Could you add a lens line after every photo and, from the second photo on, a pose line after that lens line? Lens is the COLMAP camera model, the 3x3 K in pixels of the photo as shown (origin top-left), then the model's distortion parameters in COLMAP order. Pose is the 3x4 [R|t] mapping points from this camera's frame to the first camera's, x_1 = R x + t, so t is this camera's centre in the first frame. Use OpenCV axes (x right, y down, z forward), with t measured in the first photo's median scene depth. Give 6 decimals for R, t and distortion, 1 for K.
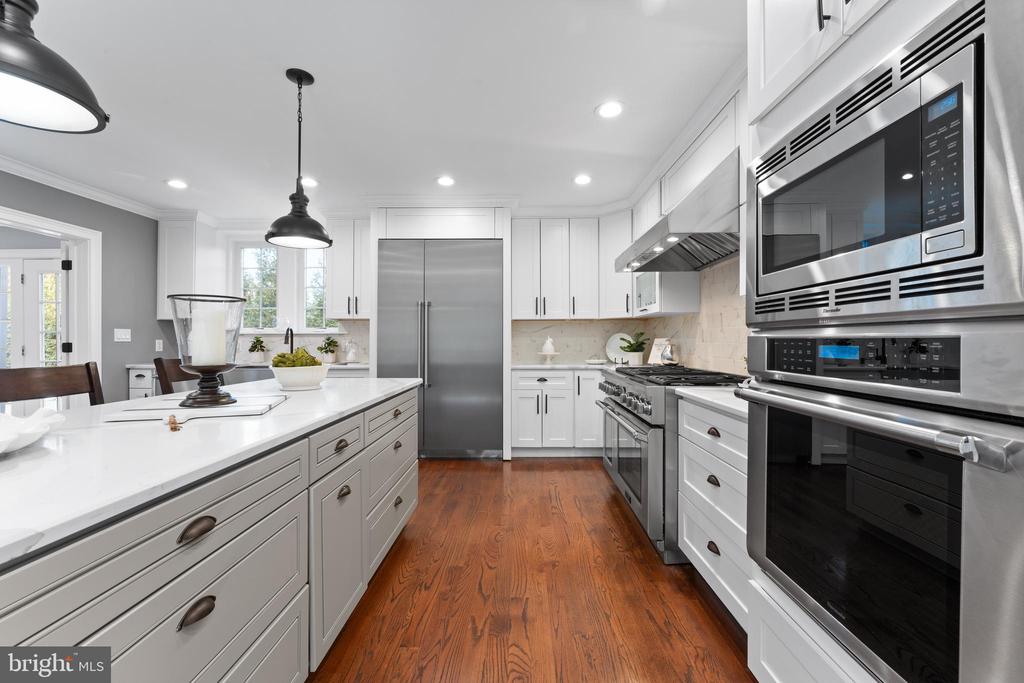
lens RADIAL K [[426.3, 0, 512.0], [0, 426.3, 341.5], [0, 0, 1]] dist [-0.012978, 0.000126]
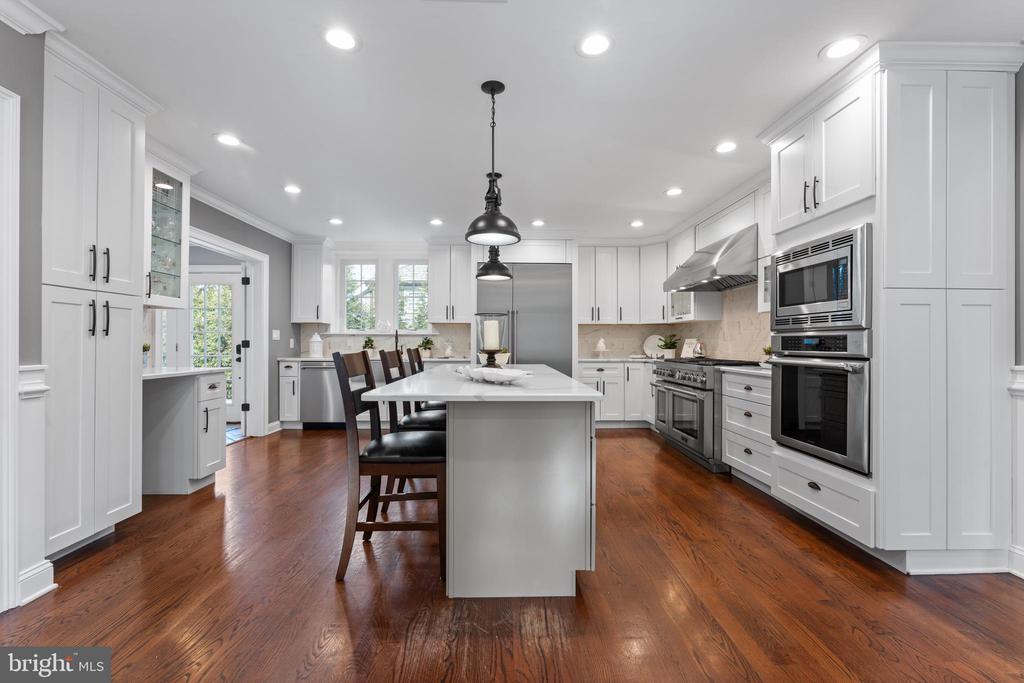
lens RADIAL K [[439.7, 0, 512.0], [0, 439.7, 341.5], [0, 0, 1]] dist [0.000882, -0.007818]
pose [[0.999141, 0.003410, 0.041290, -0.317836], [-0.003157, 0.999976, -0.006185, 0.013568], [-0.041310, 0.006050, 0.999128, -0.437211]]
